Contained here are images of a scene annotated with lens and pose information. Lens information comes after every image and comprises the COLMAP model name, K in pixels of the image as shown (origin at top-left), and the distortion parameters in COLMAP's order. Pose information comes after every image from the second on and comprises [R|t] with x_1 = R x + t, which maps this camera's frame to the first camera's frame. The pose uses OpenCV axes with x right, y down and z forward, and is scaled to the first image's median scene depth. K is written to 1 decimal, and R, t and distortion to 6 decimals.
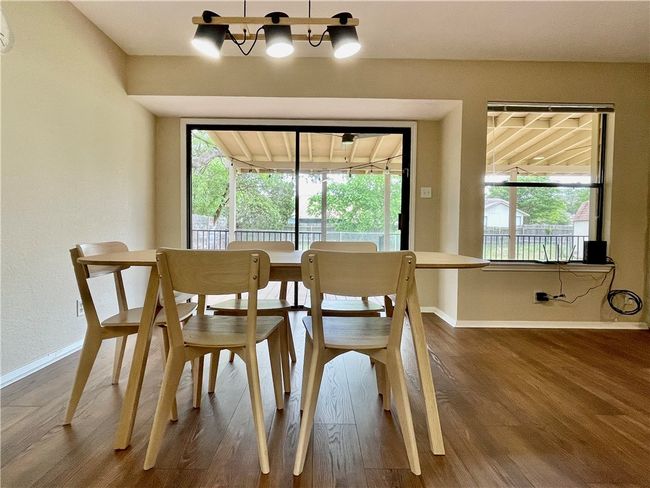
lens RADIAL K [[365.2, 0, 323.7], [0, 365.2, 243.1], [0, 0, 1]] dist [0.000978, 0.000051]
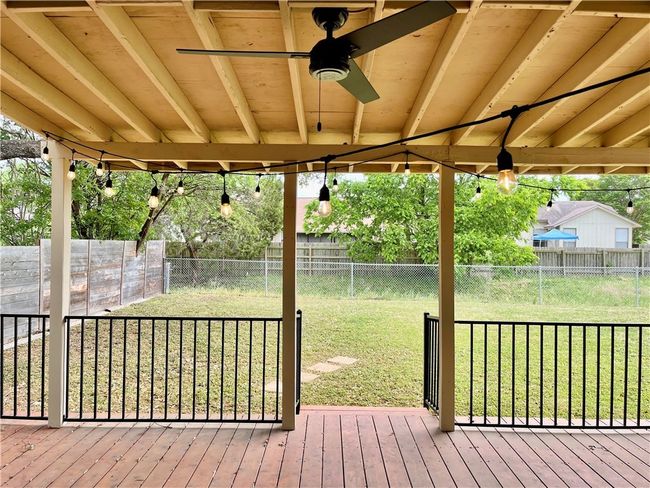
lens RADIAL K [[491.7, 0, 325.9], [0, 491.7, 242.7], [0, 0, 1]] dist [-0.002694, 0.000033]
pose [[0.999708, -0.001514, -0.024101, 0.016742], [0.000737, 0.999482, -0.032180, -0.028926], [0.024138, 0.032152, 0.999191, 0.139675]]
